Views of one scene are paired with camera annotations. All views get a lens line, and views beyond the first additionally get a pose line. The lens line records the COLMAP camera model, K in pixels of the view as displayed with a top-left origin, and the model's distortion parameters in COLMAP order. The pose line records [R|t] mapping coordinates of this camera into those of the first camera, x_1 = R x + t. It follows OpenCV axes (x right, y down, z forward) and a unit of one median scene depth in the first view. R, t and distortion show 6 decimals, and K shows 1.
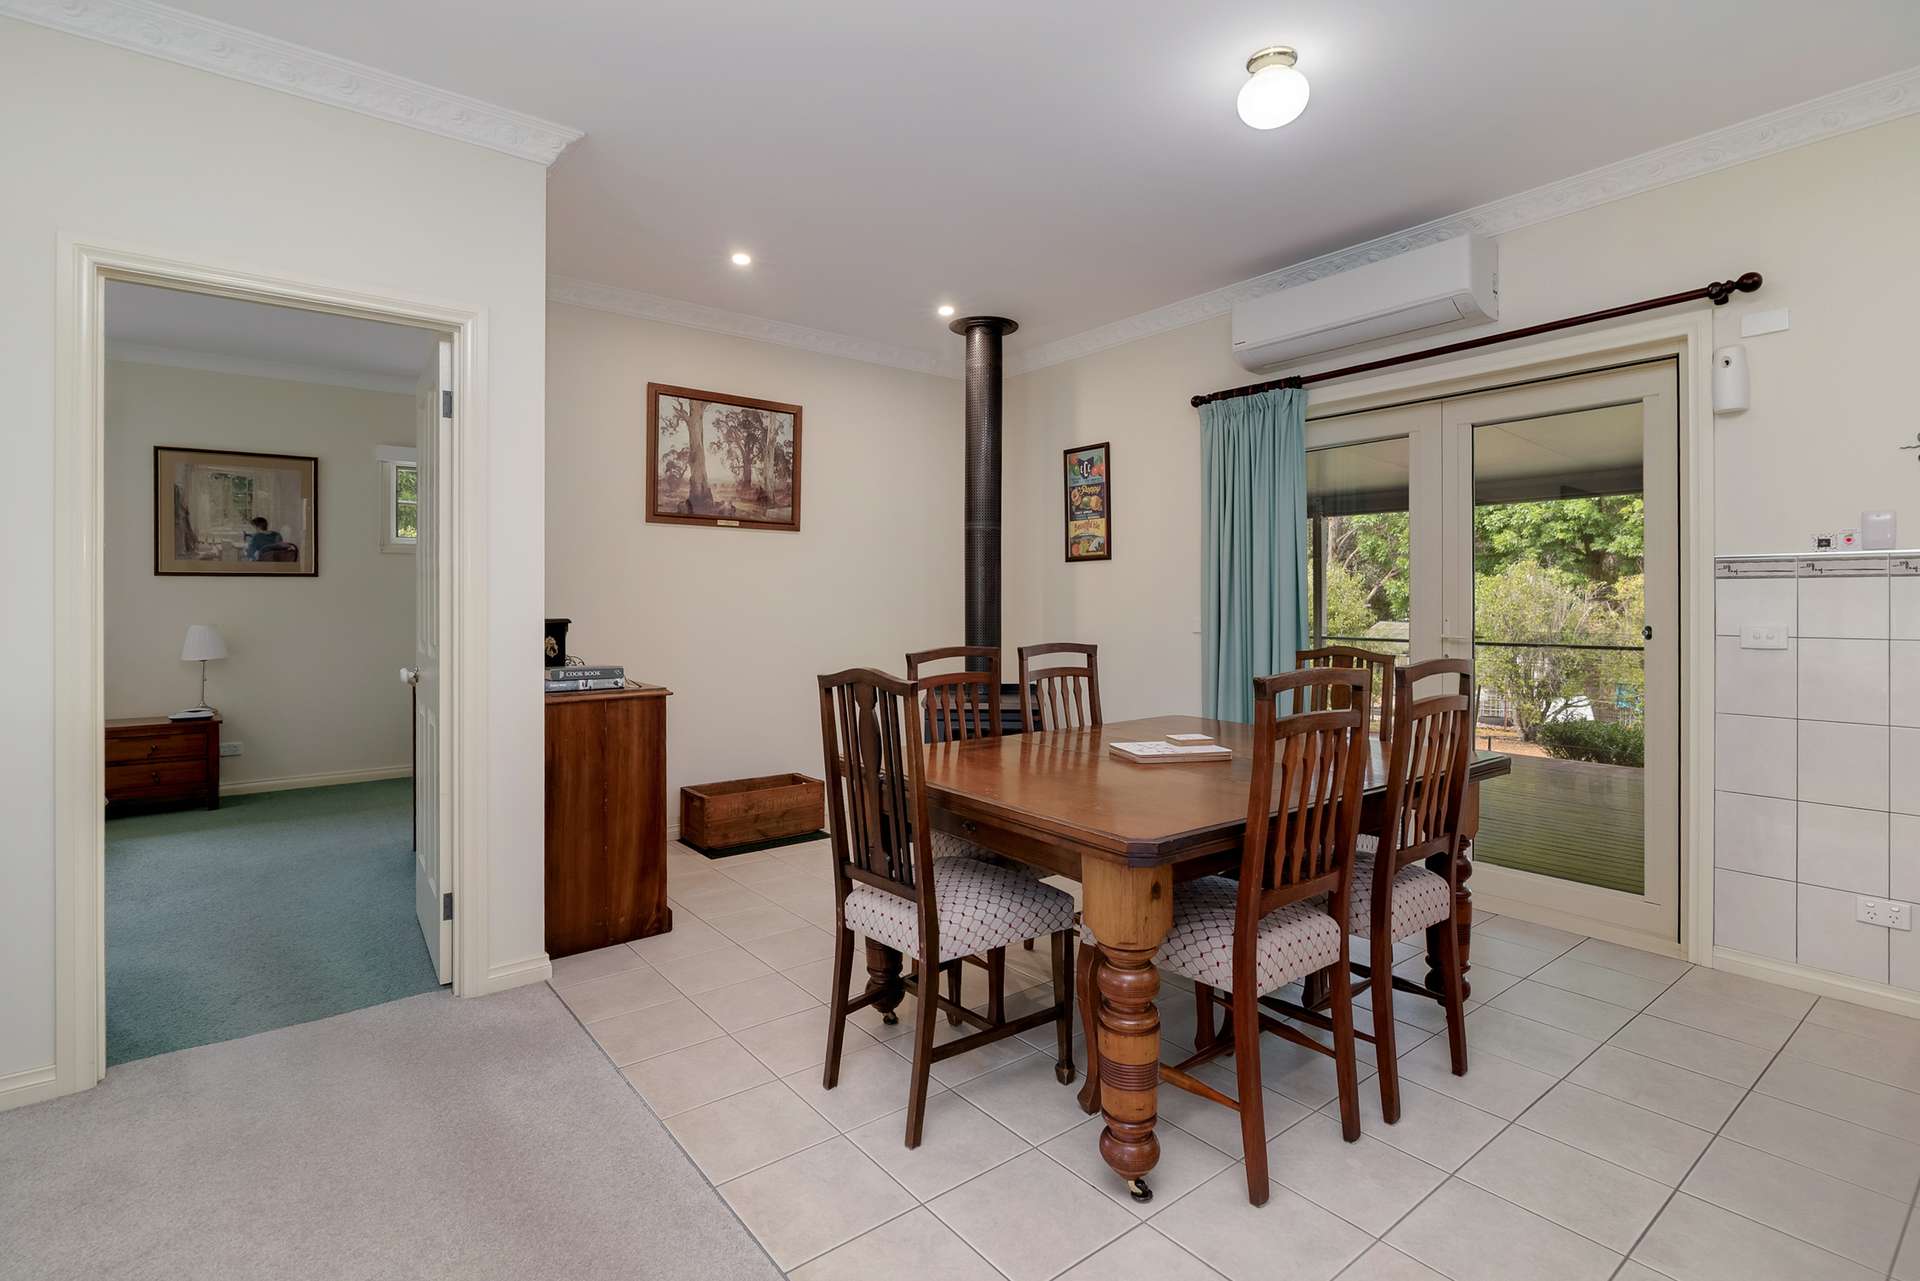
lens RADIAL K [[913.3, 0, 947.1], [0, 913.3, 599.4], [0, 0, 1]] dist [0.004869, 0.000760]
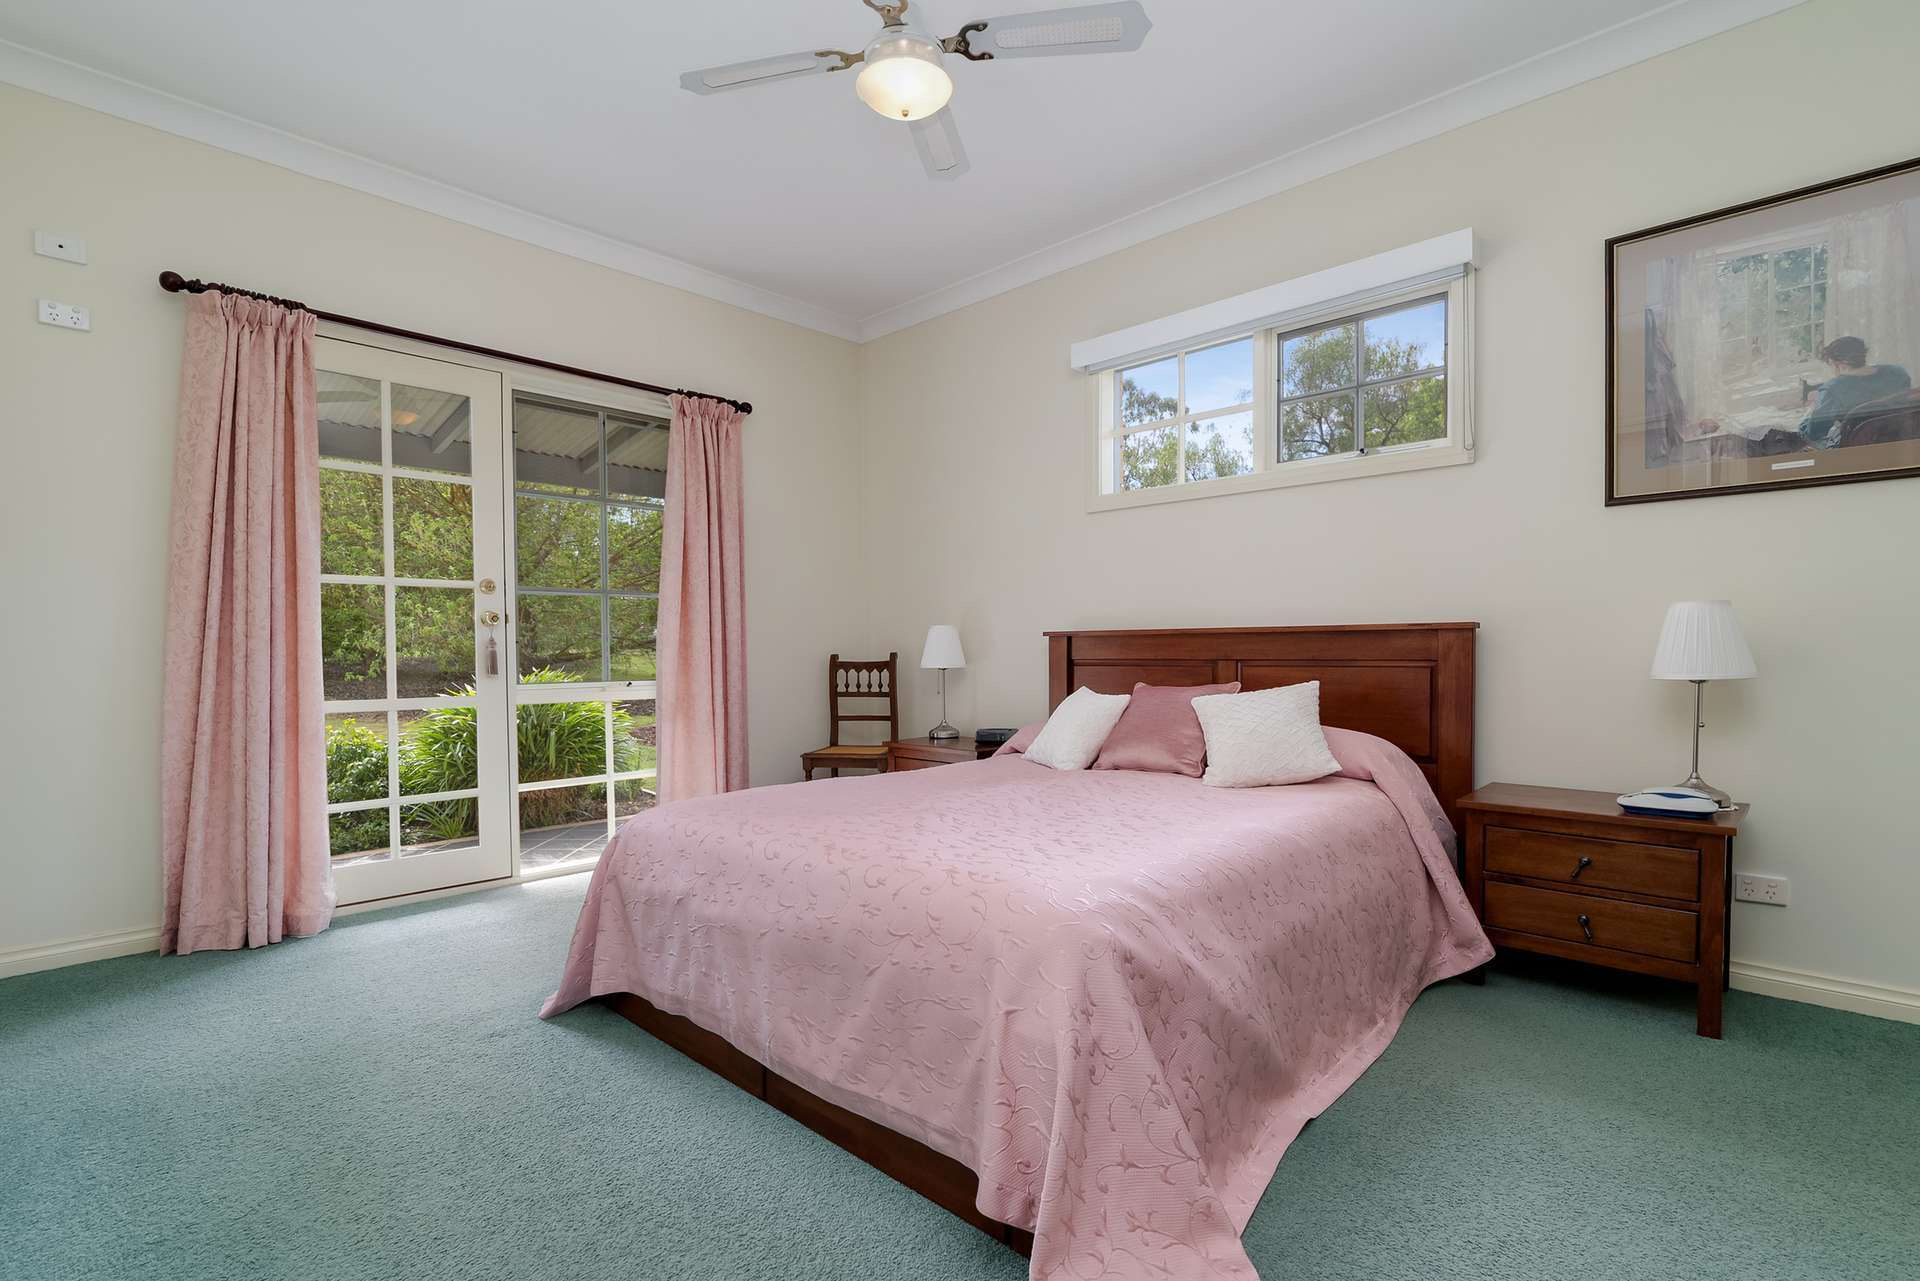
lens RADIAL K [[913.3, 0, 959.6], [0, 913.3, 653.9], [0, 0, 1]] dist [0.004869, 0.000760]
pose [[0.157569, 0.007064, -0.987483, -0.426876], [-0.002396, 0.999974, 0.006771, 0.050459], [0.987505, 0.001299, 0.157582, 0.572267]]
